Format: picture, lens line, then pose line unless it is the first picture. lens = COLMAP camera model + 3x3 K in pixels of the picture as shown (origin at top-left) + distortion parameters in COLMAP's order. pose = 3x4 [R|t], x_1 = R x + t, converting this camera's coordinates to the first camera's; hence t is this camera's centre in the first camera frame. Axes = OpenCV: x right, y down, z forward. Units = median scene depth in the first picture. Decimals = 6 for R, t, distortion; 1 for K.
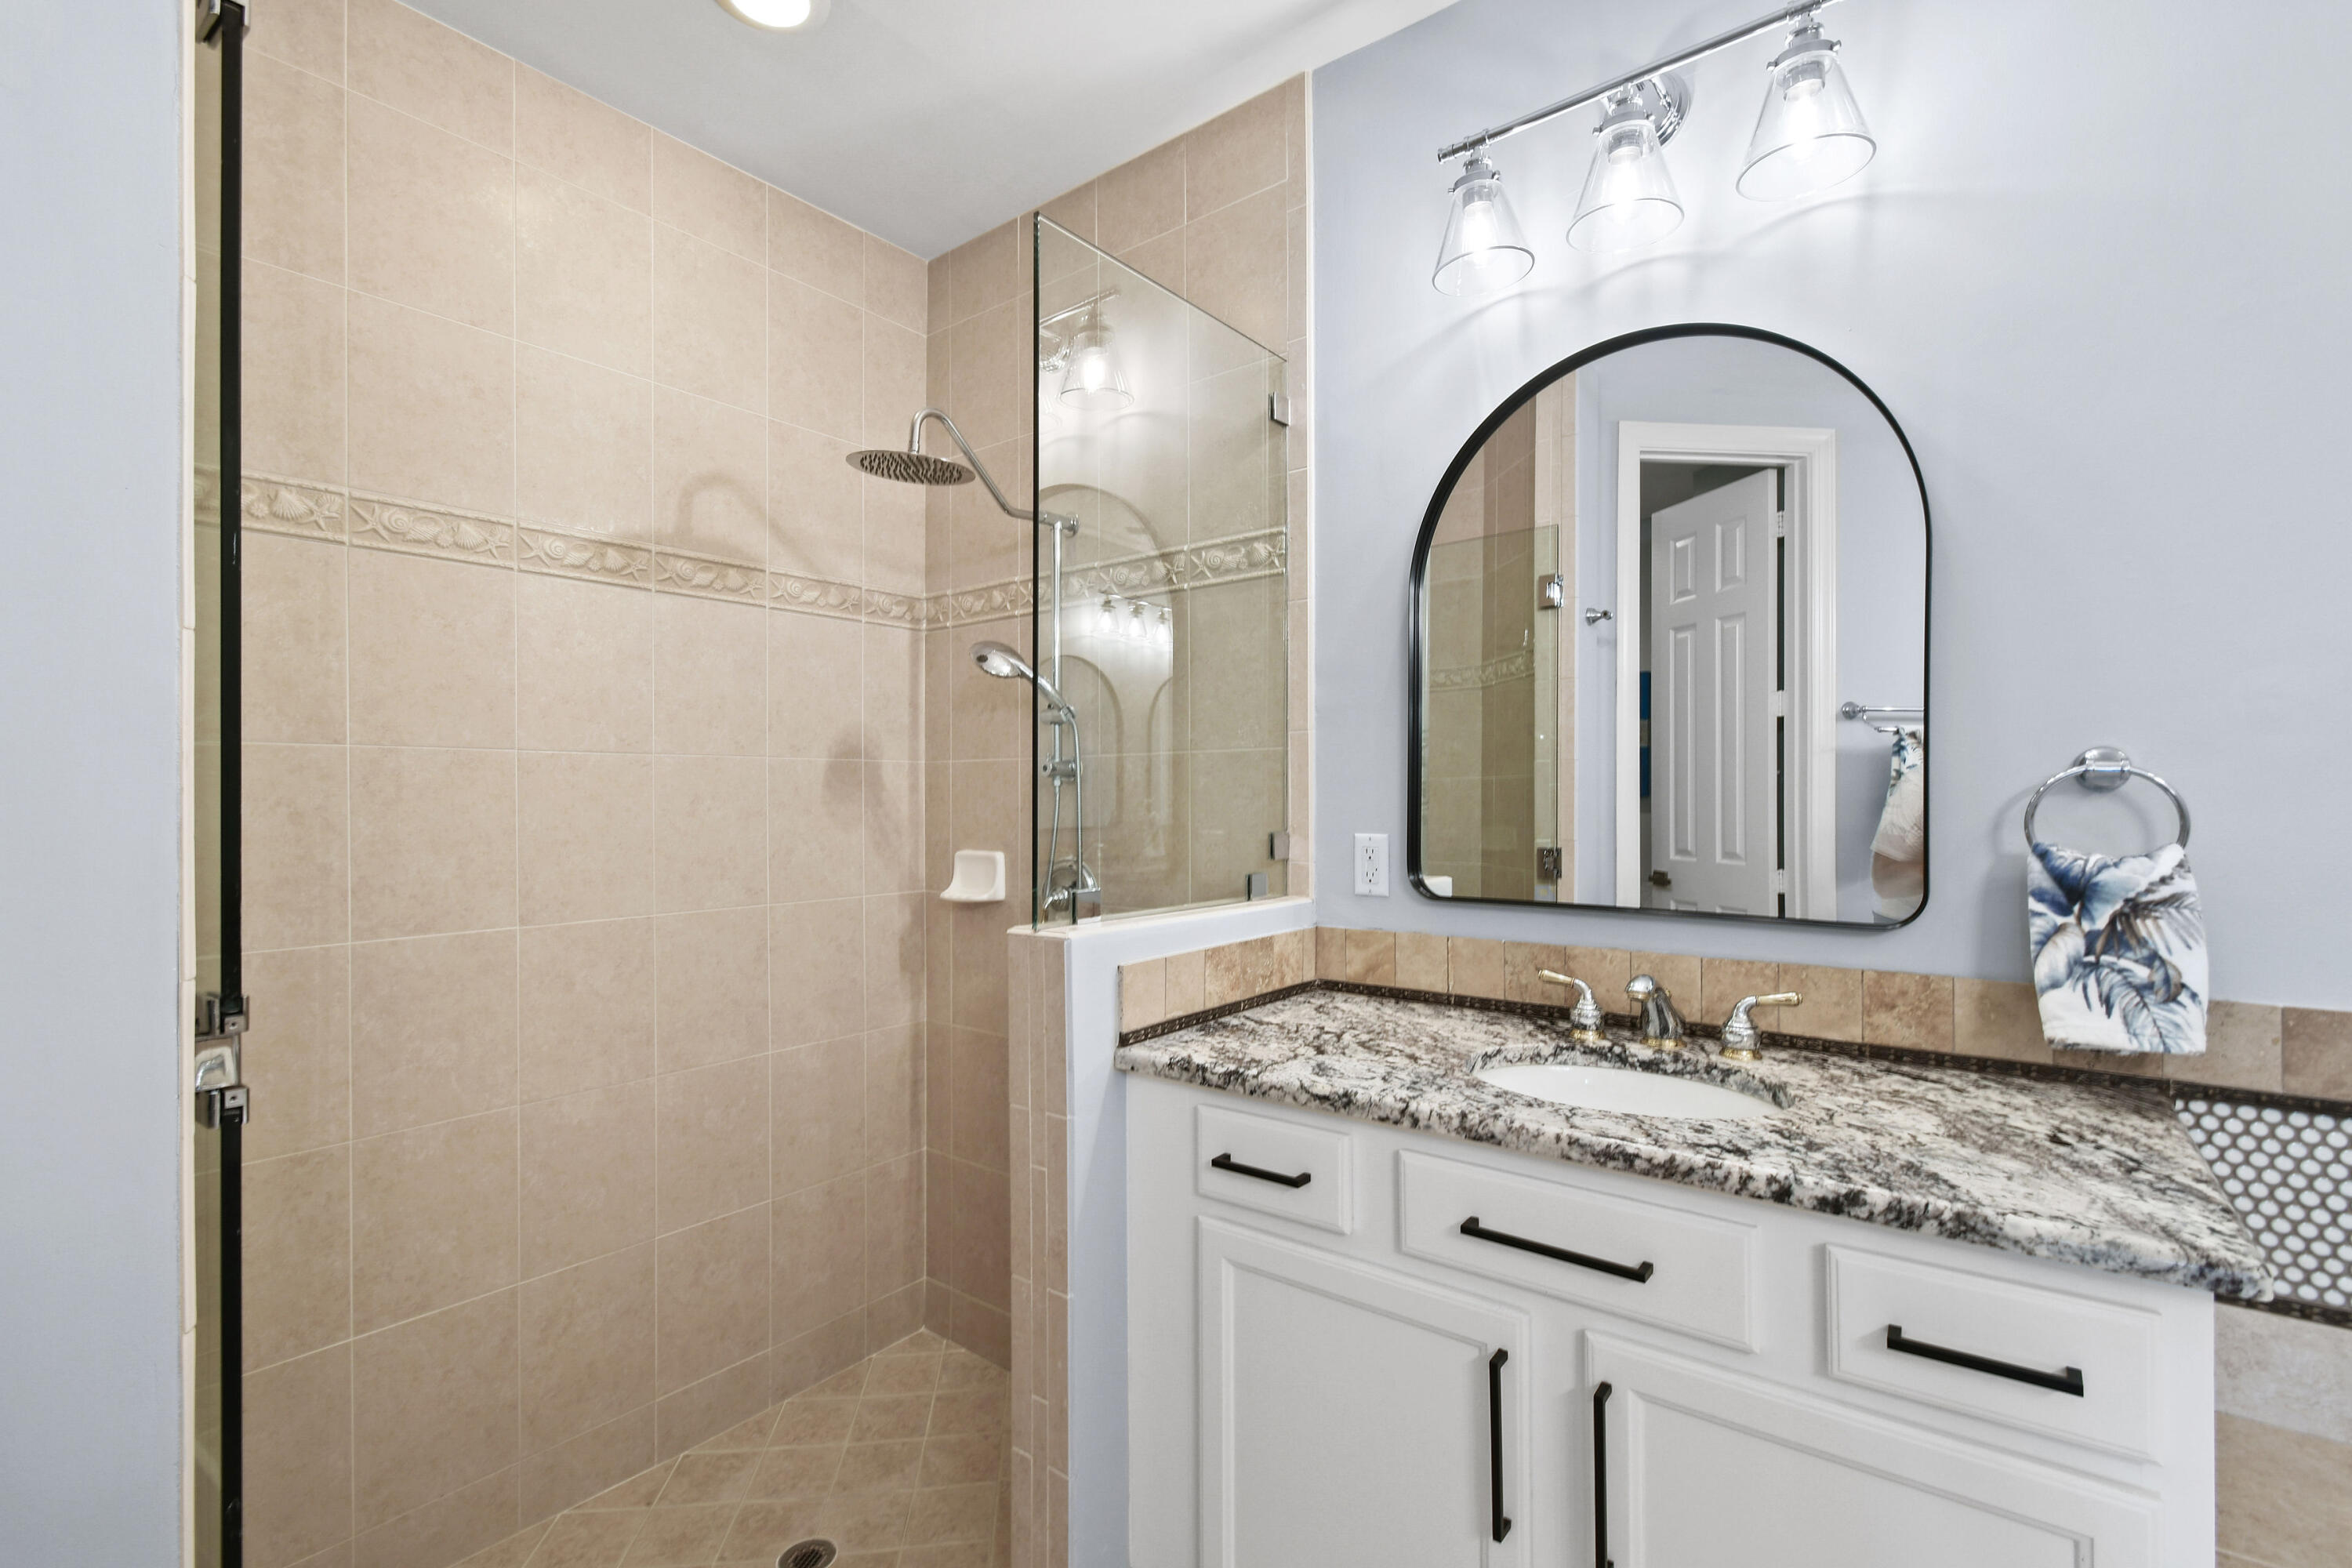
lens RADIAL K [[1055.0, 0, 1176.0], [0, 1055.0, 784.0], [0, 0, 1]] dist [0.000626, 0.000075]
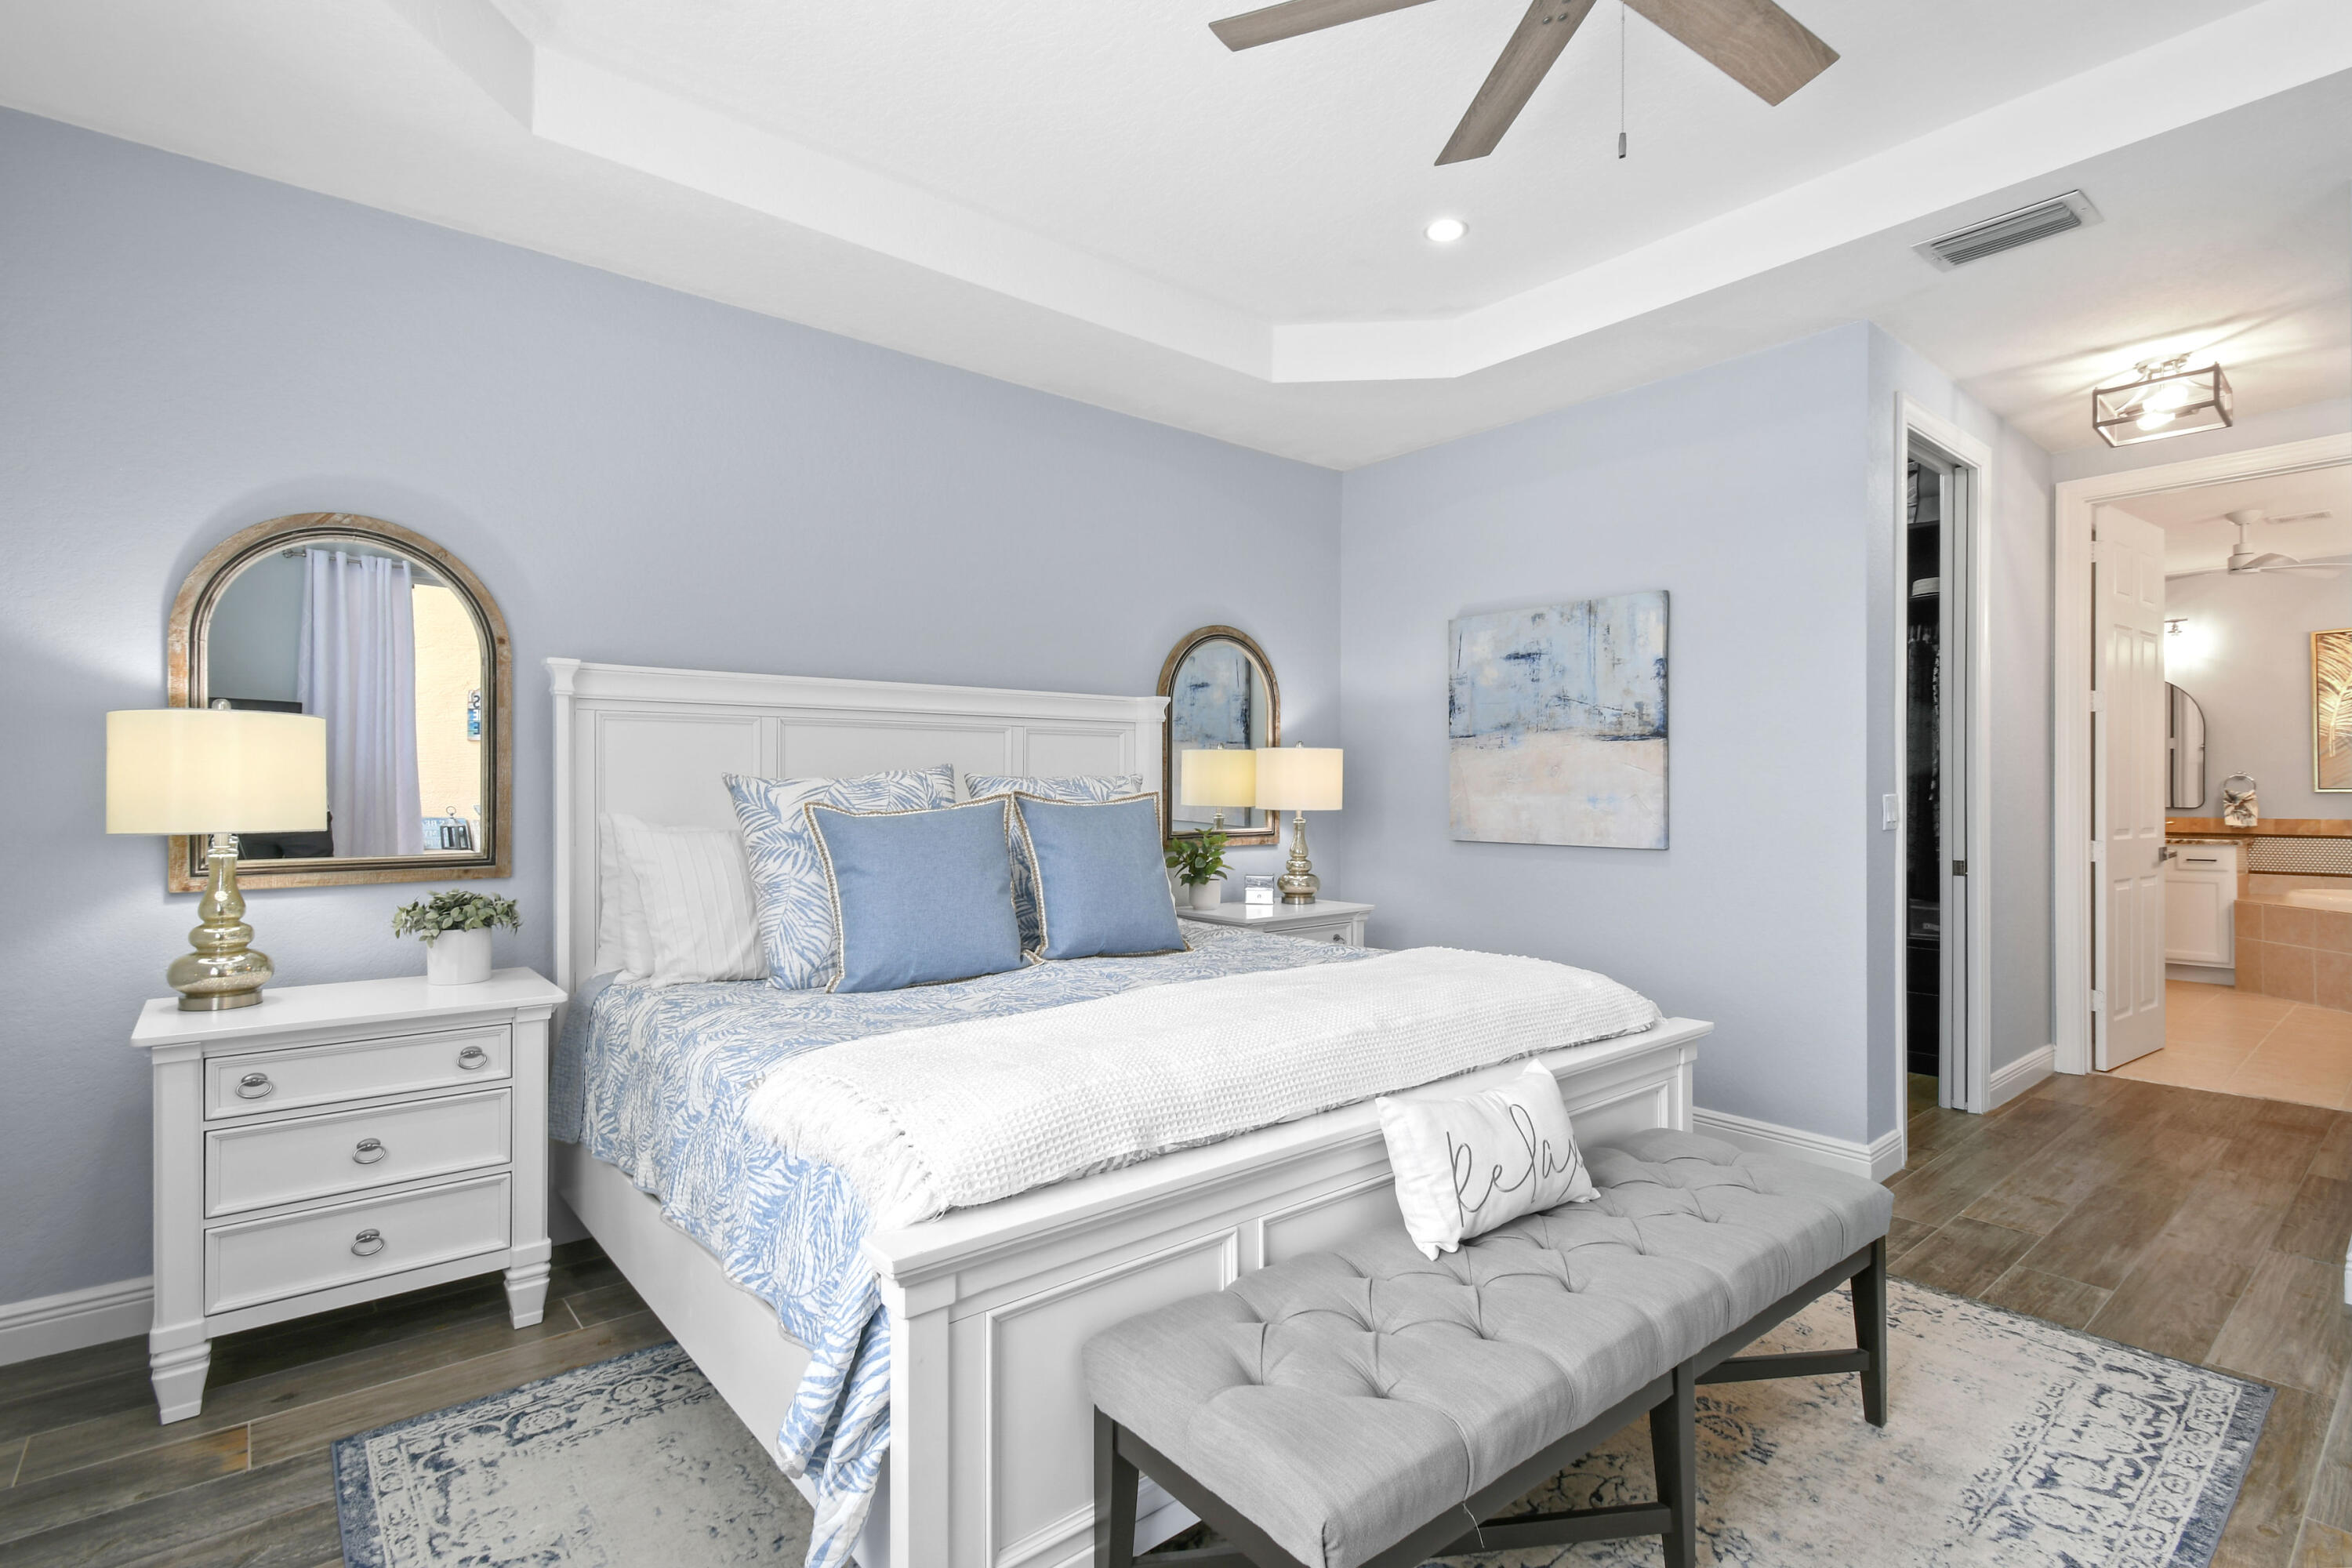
lens RADIAL K [[1106.1, 0, 1176.0], [0, 1106.1, 784.0], [0, 0, 1]] dist [-0.000707, -0.000805]
pose [[0.977090, -0.002363, -0.212812, -2.786033], [0.004356, 0.999951, 0.008899, -0.039832], [0.212781, -0.009622, 0.977053, -4.894955]]
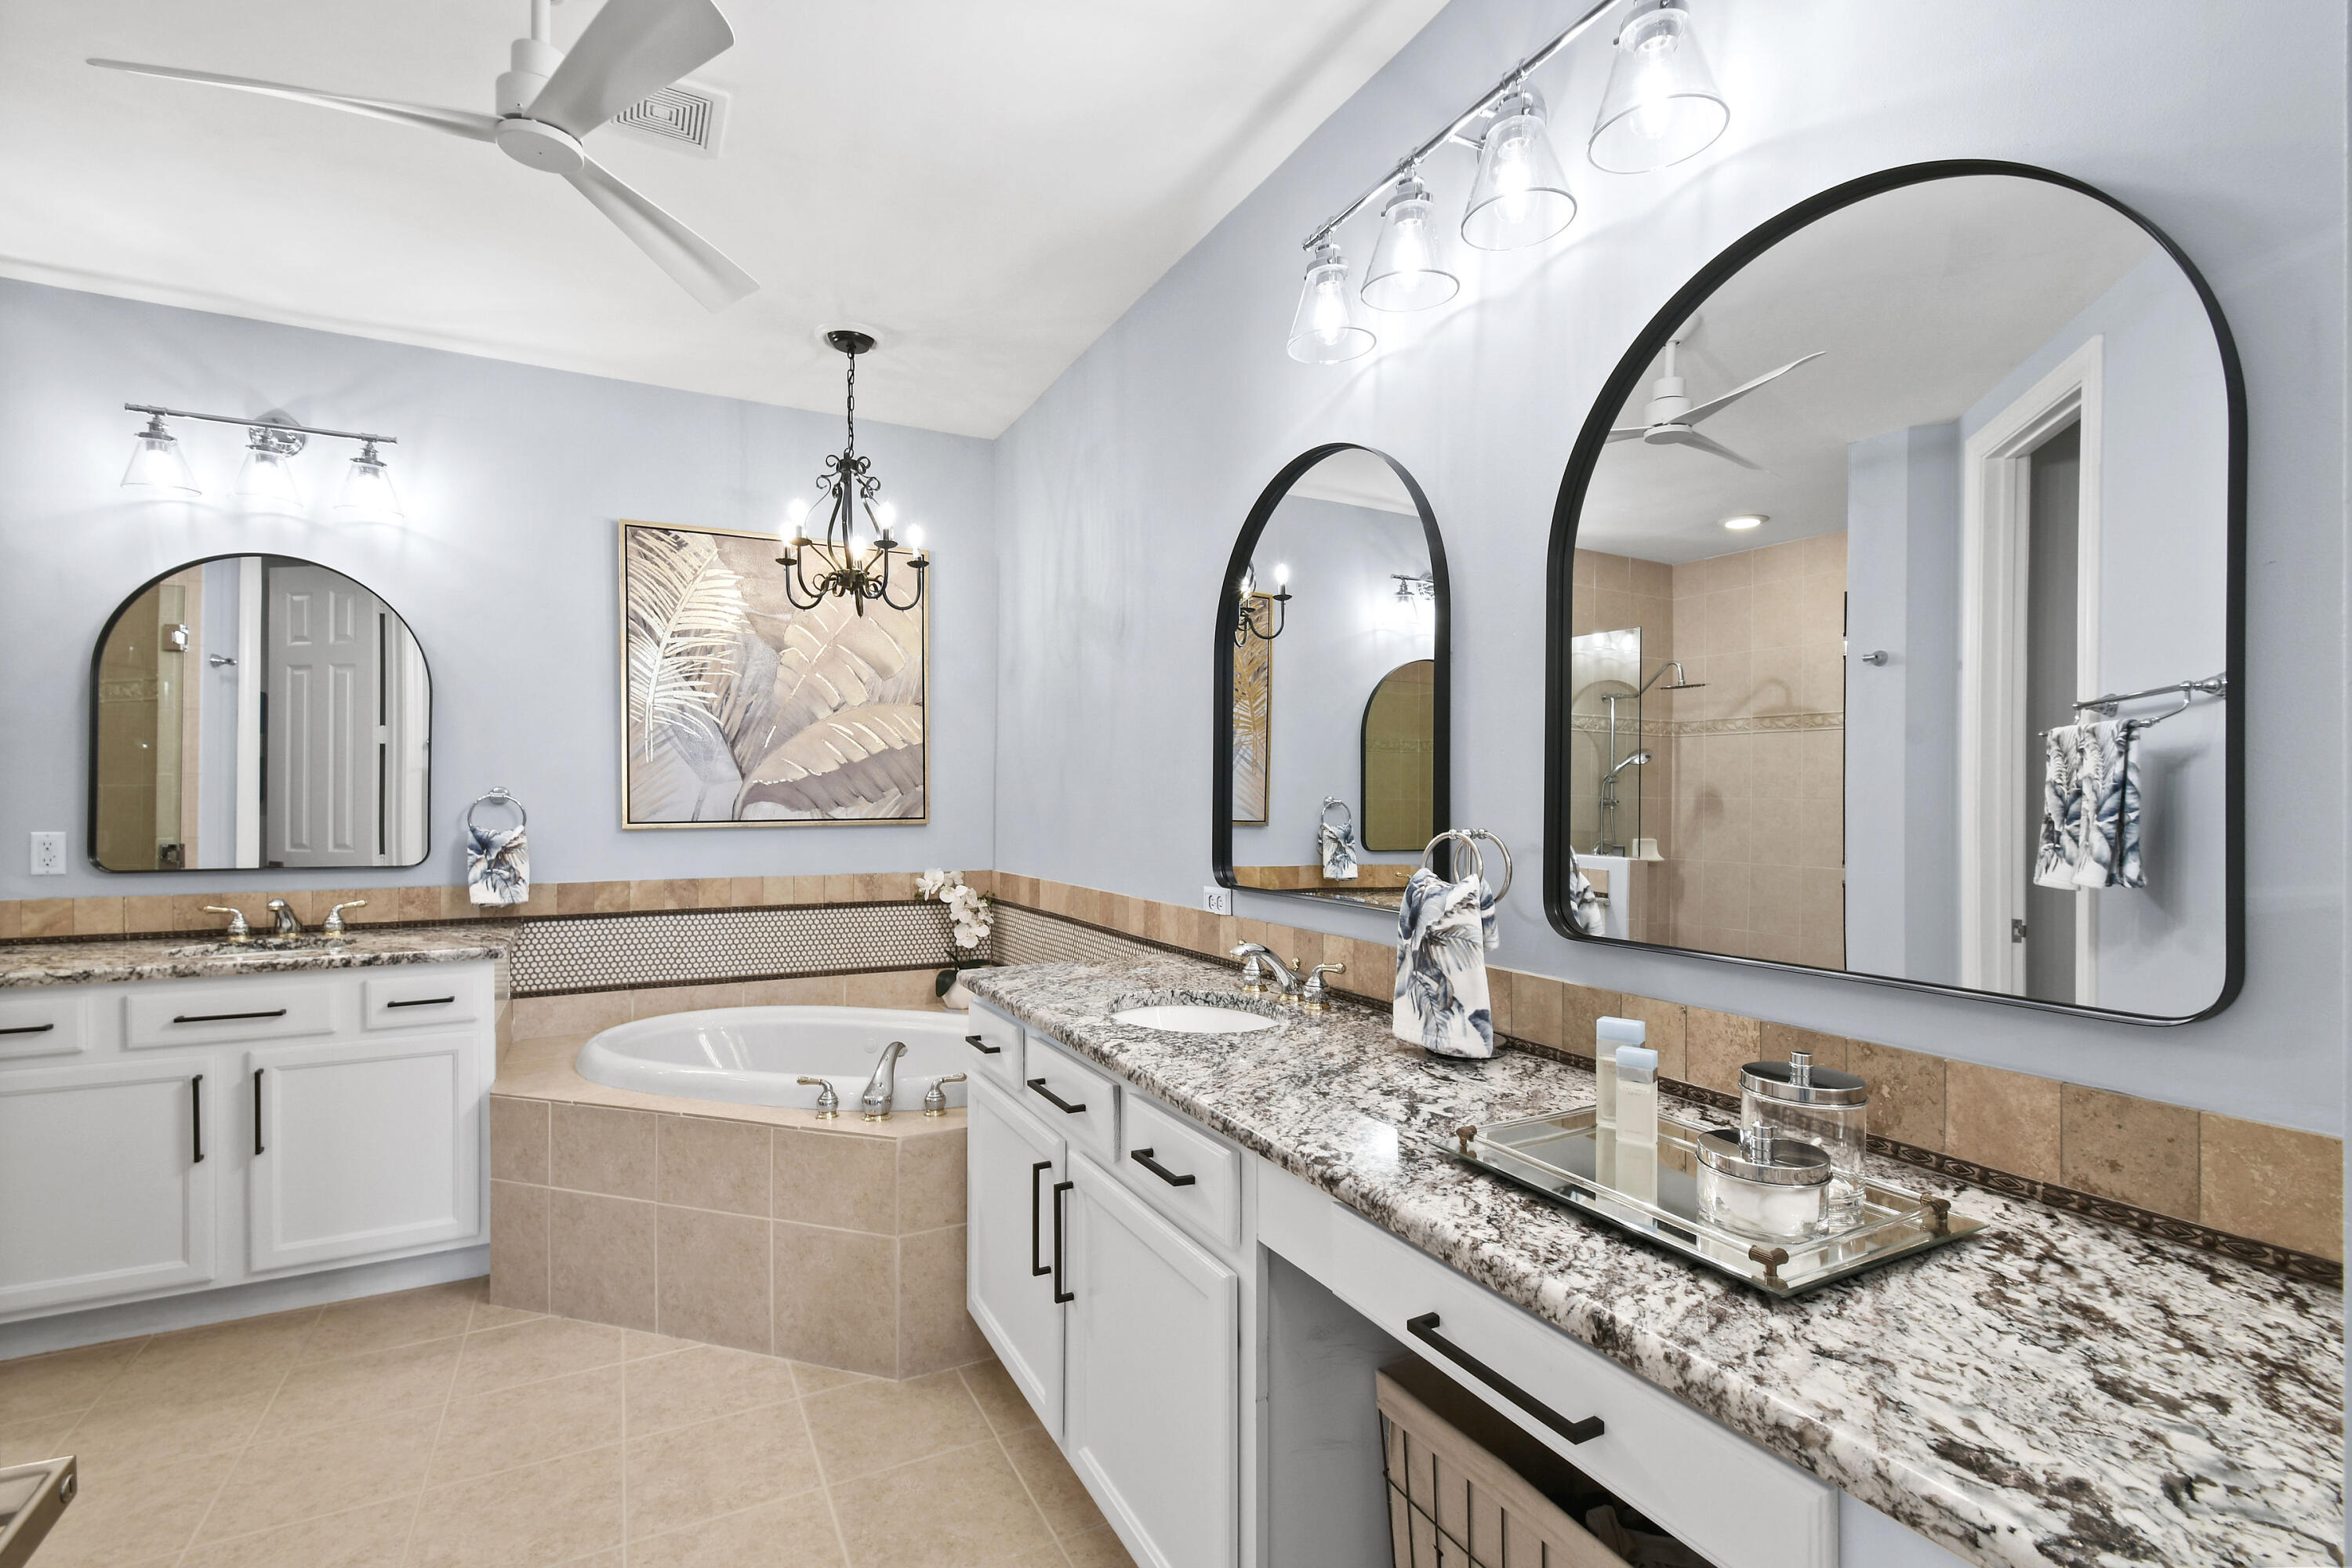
lens RADIAL K [[1044.3, 0, 1178.0], [0, 1044.3, 802.6], [0, 0, 1]] dist [-0.000549, -0.000377]
pose [[0.408159, -0.003225, 0.912905, -0.643096], [-0.015448, 0.999826, 0.010439, -0.043465], [-0.912780, -0.018363, 0.408038, -1.314232]]
